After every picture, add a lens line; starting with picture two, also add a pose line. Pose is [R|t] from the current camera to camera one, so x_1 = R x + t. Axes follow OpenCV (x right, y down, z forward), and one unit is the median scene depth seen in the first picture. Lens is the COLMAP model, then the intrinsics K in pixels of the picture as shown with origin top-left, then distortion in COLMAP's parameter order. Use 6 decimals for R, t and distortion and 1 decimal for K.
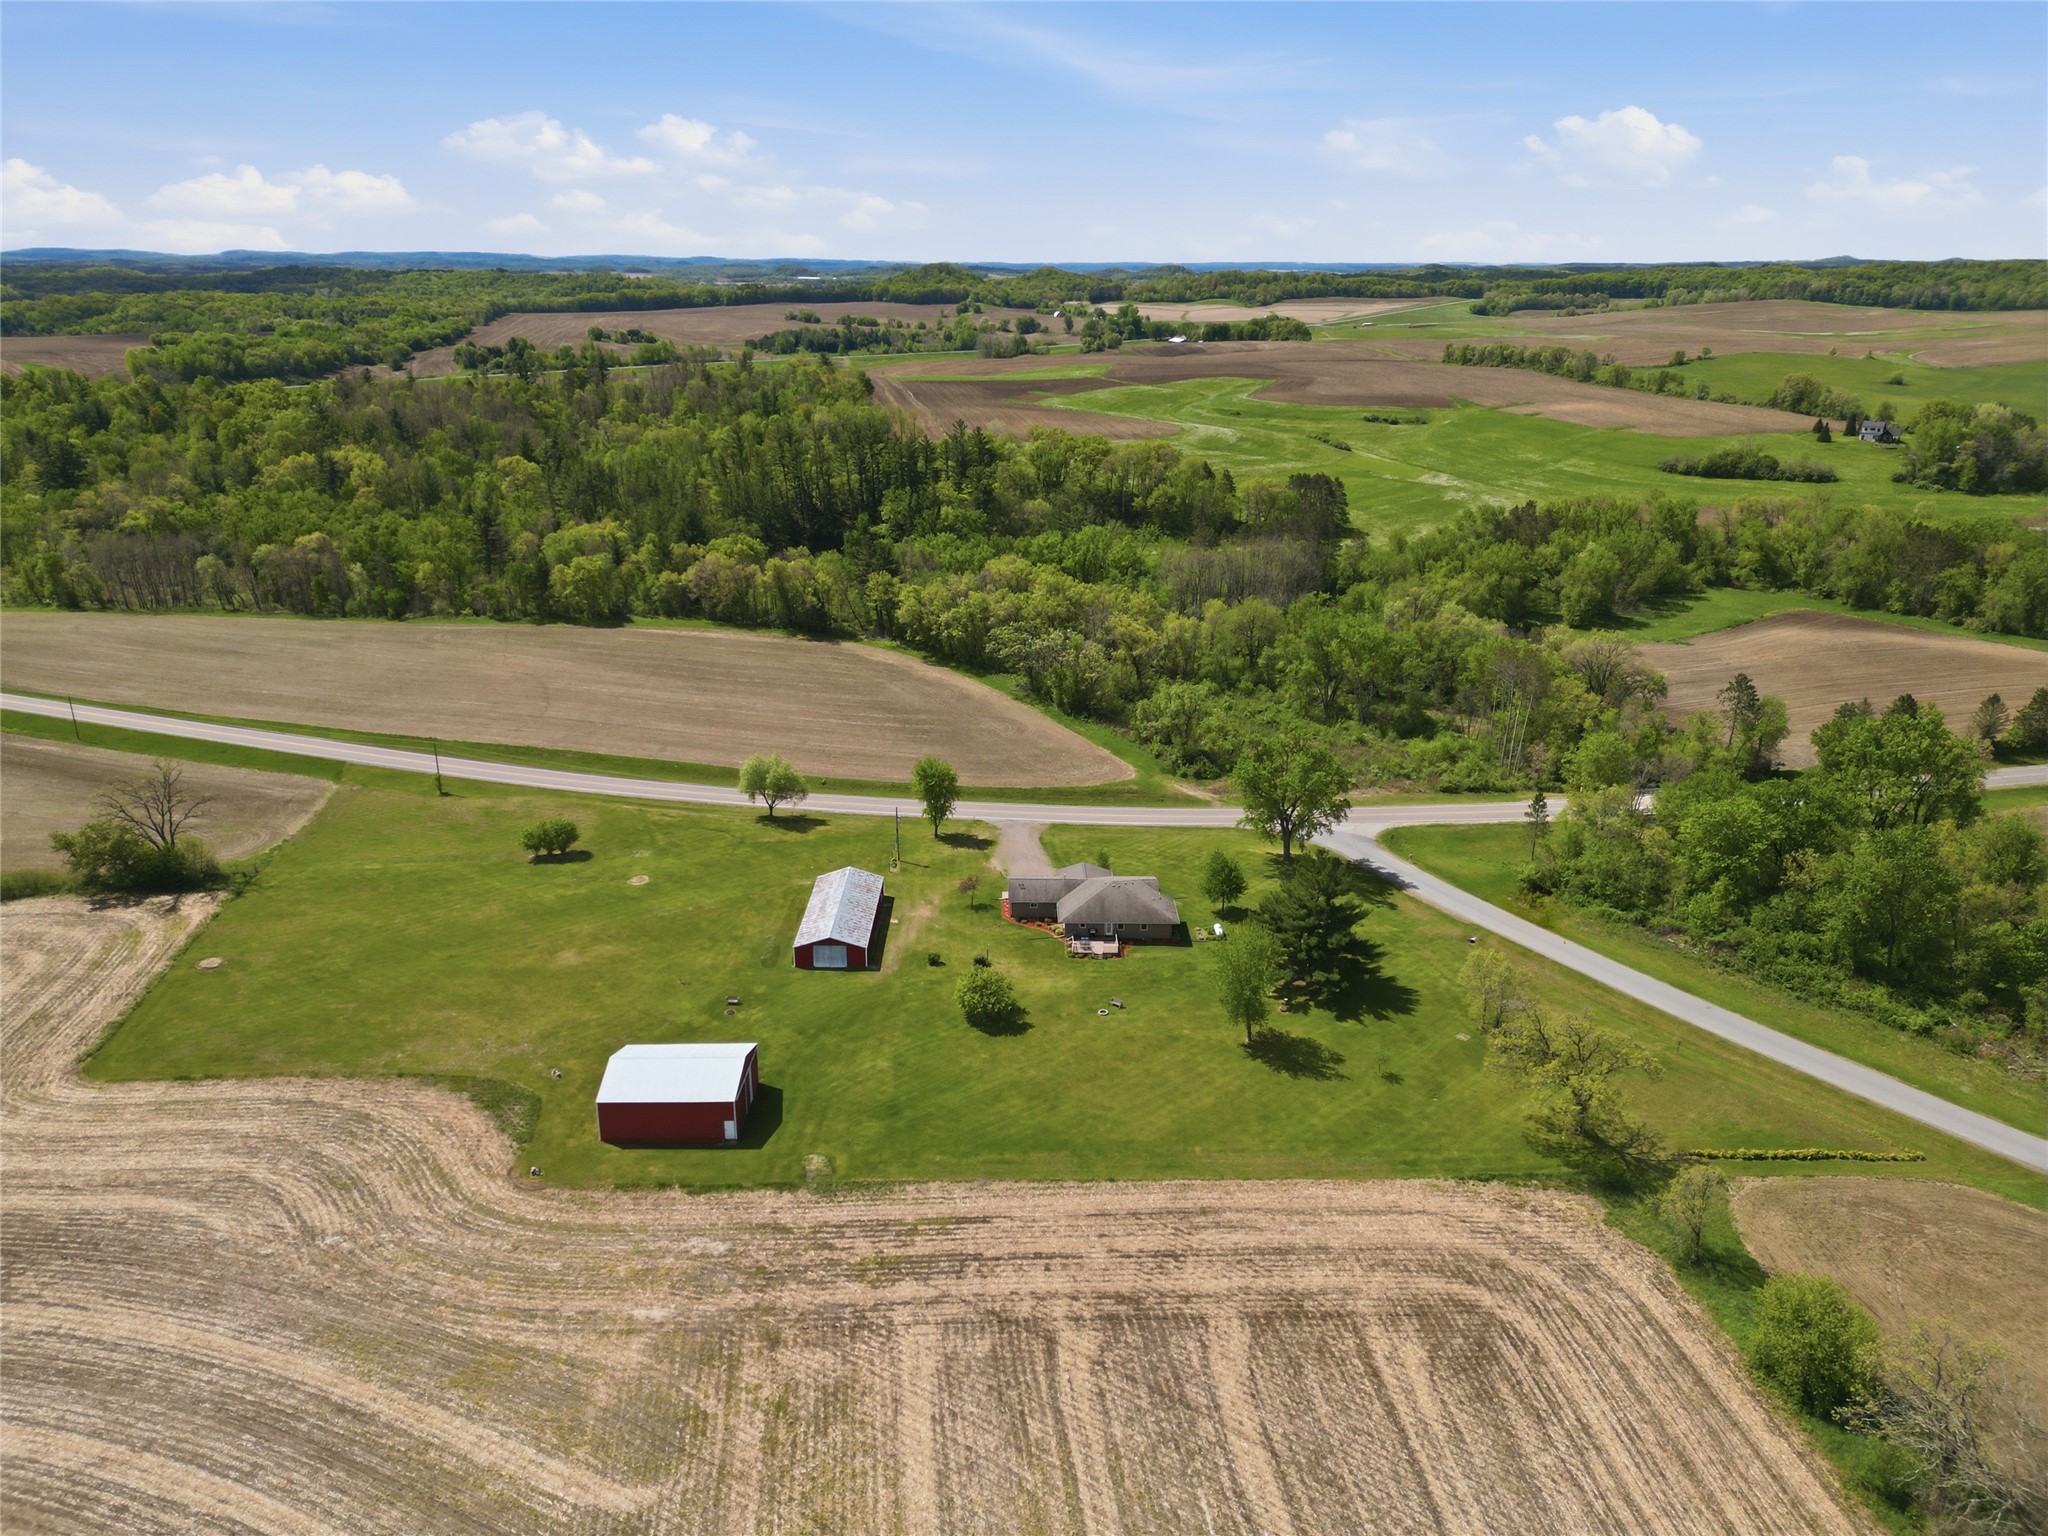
lens RADIAL K [[1422.8, 0, 1017.6], [0, 1422.8, 771.0], [0, 0, 1]] dist [0.072441, -0.060200]
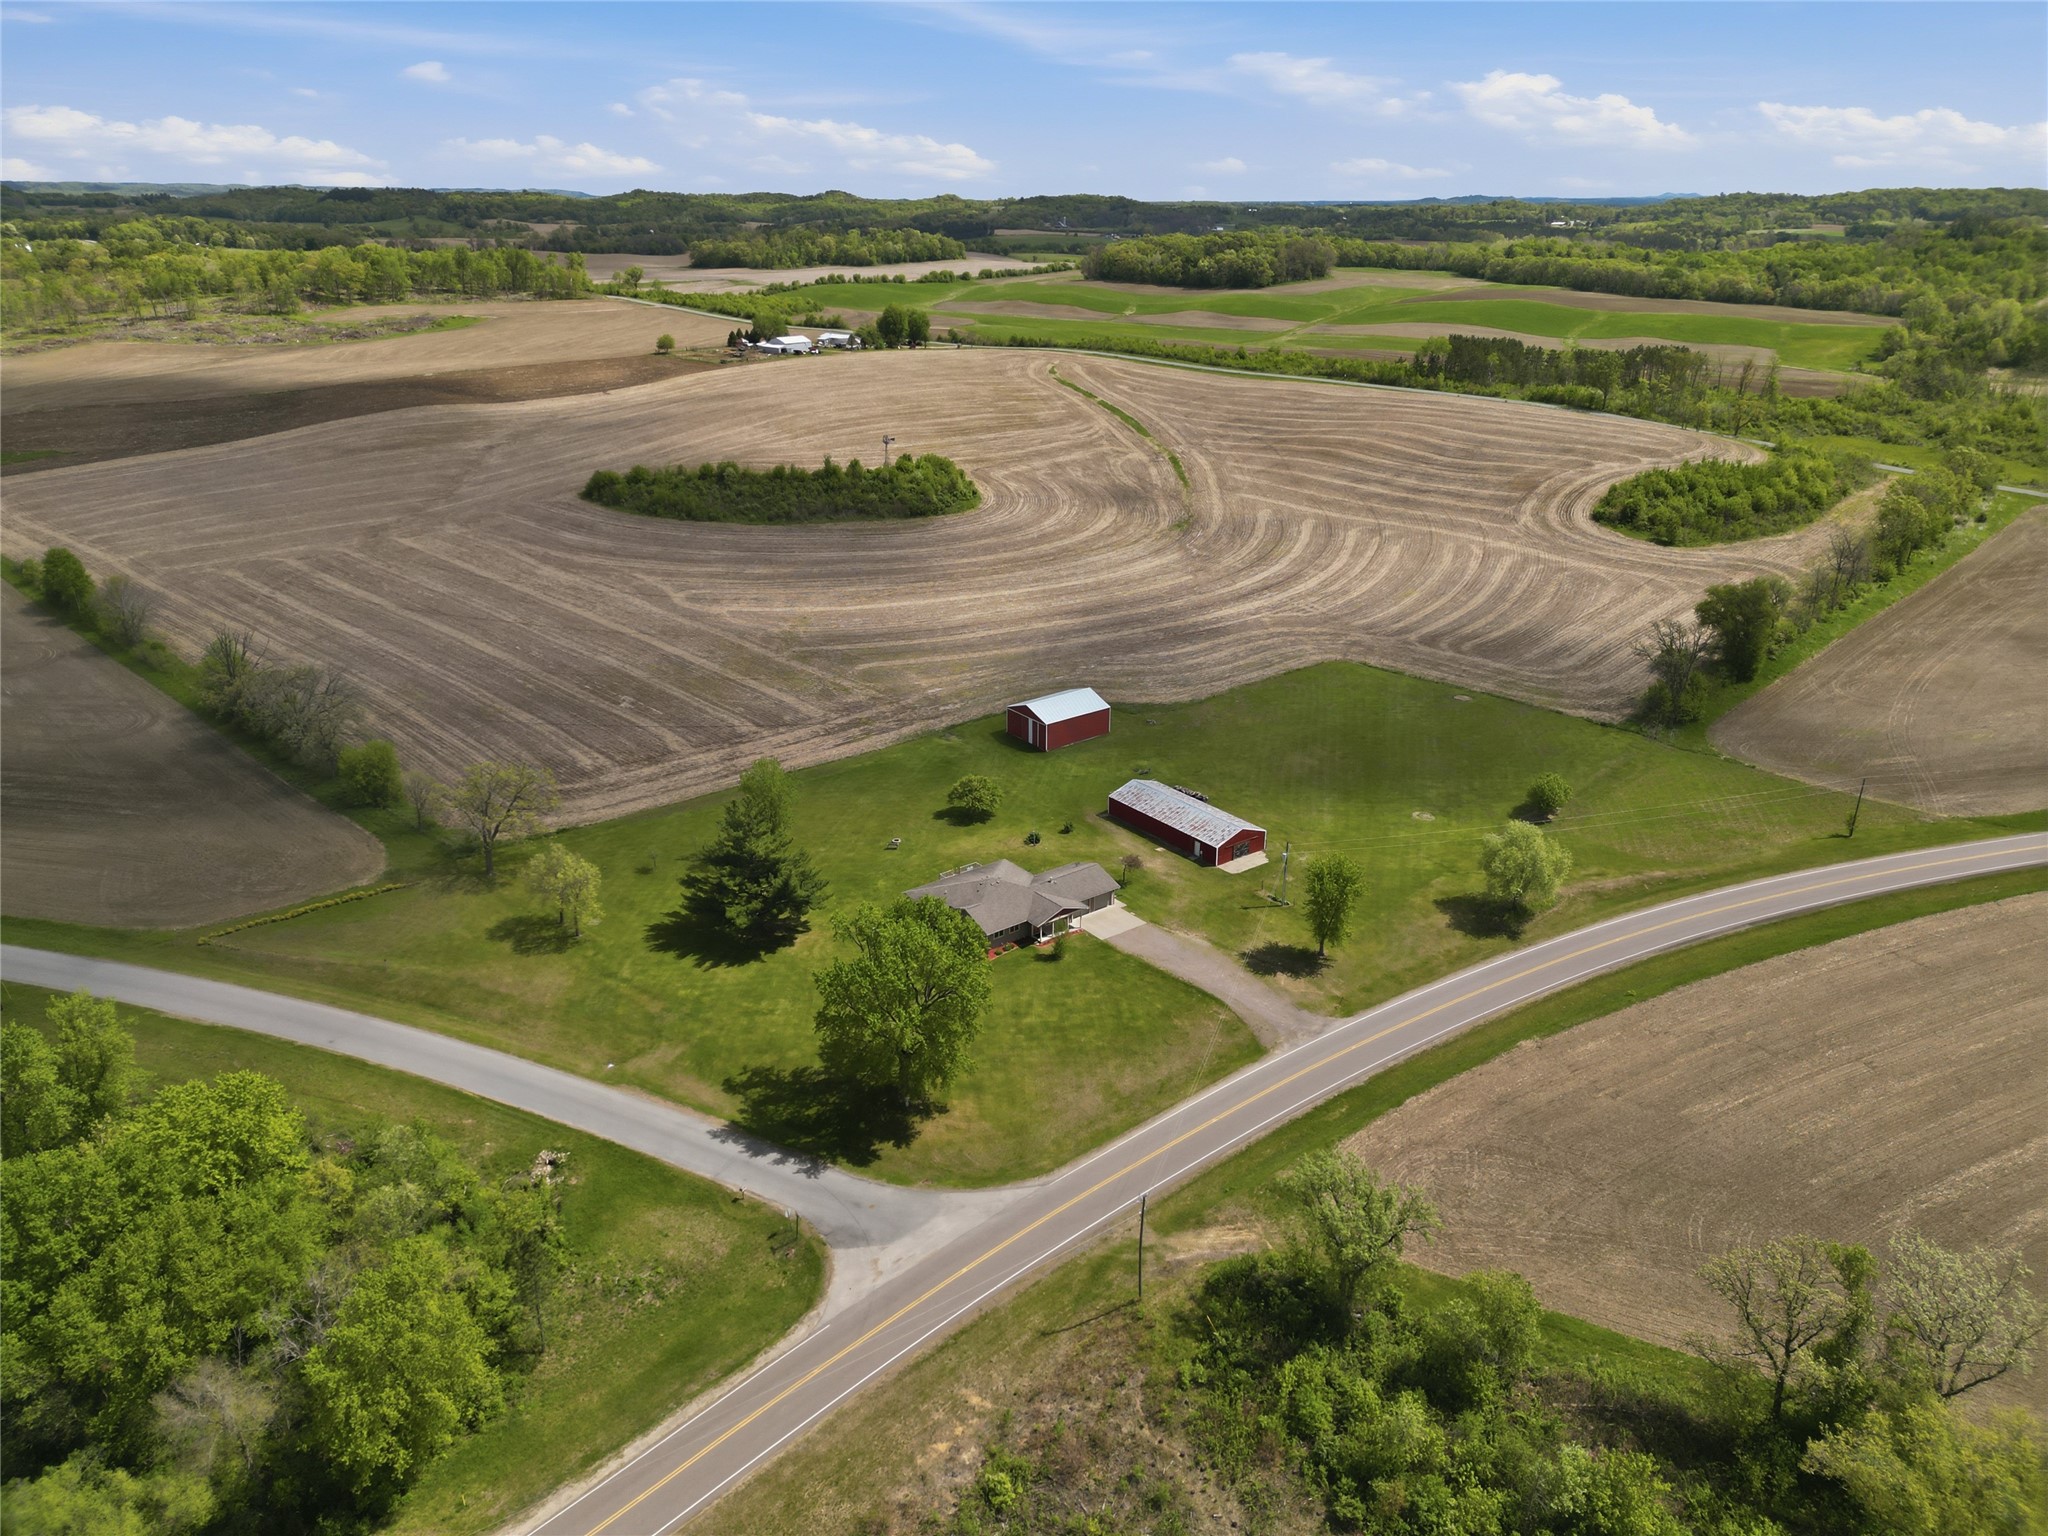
lens RADIAL K [[1422.8, 0, 1018.6], [0, 1422.8, 786.6], [0, 0, 1]] dist [0.072441, -0.060200]
pose [[-0.794783, 0.227666, -0.562573, 0.604633], [-0.205924, 0.770814, 0.602861, -0.567318], [0.570890, 0.594991, -0.565747, 1.637620]]
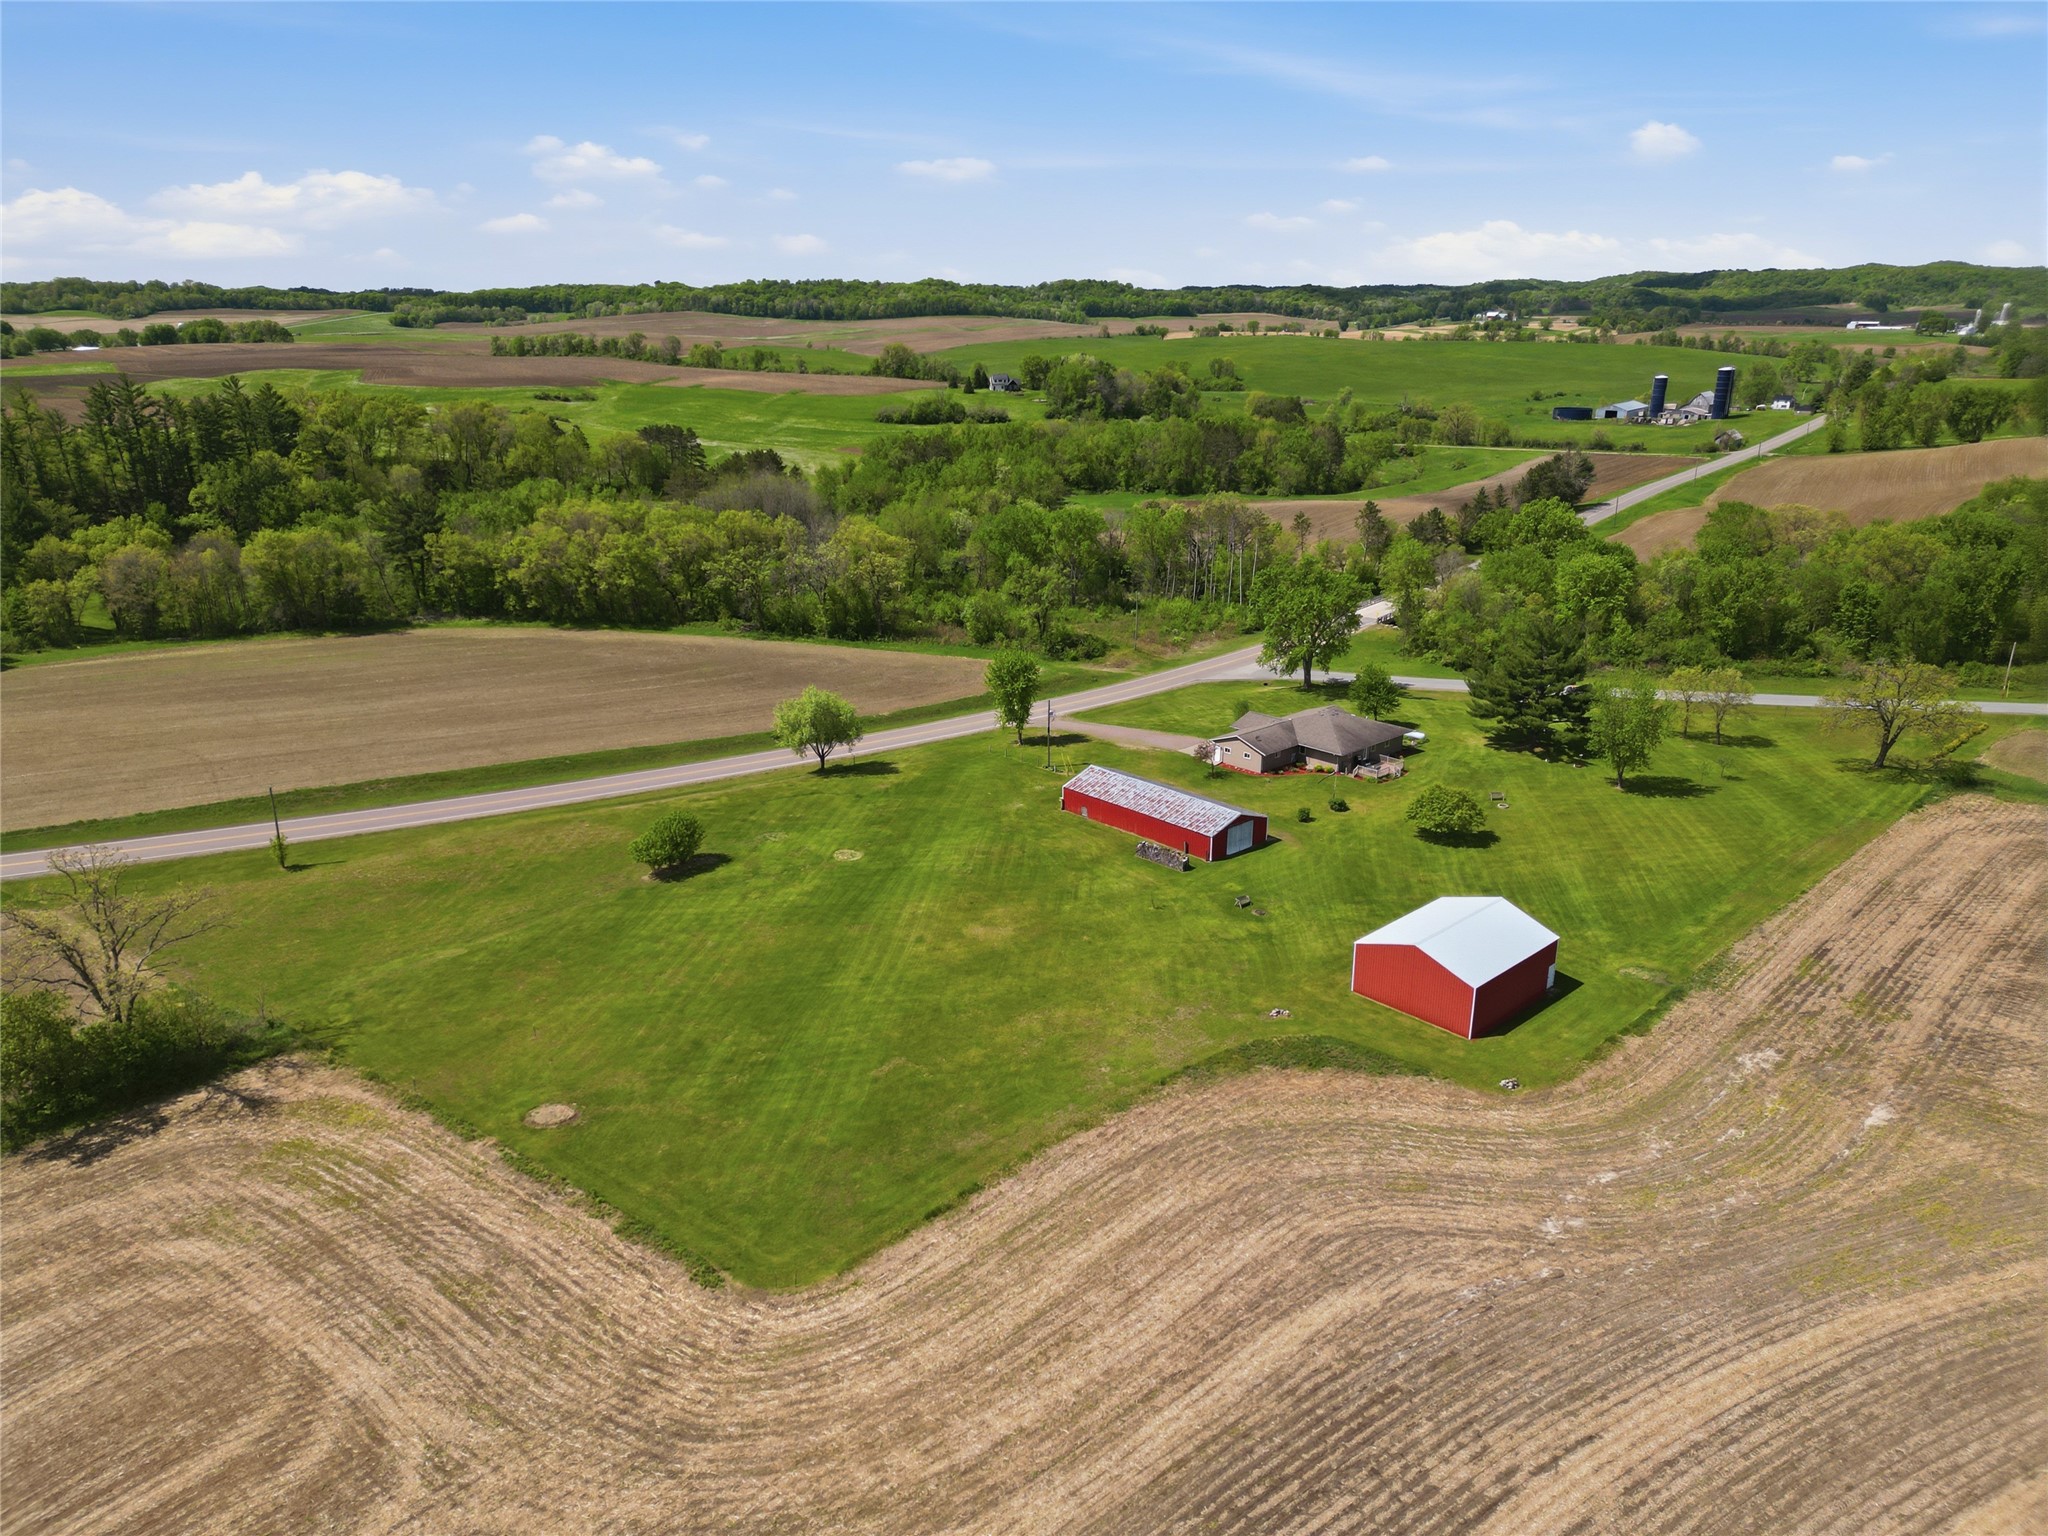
lens RADIAL K [[1422.8, 0, 1019.6], [0, 1422.8, 773.9], [0, 0, 1]] dist [0.072441, -0.060200]
pose [[0.727078, -0.217328, 0.651250, -0.782681], [0.230075, 0.970856, 0.067120, 0.007486], [-0.646857, 0.101035, 0.755889, 0.461740]]
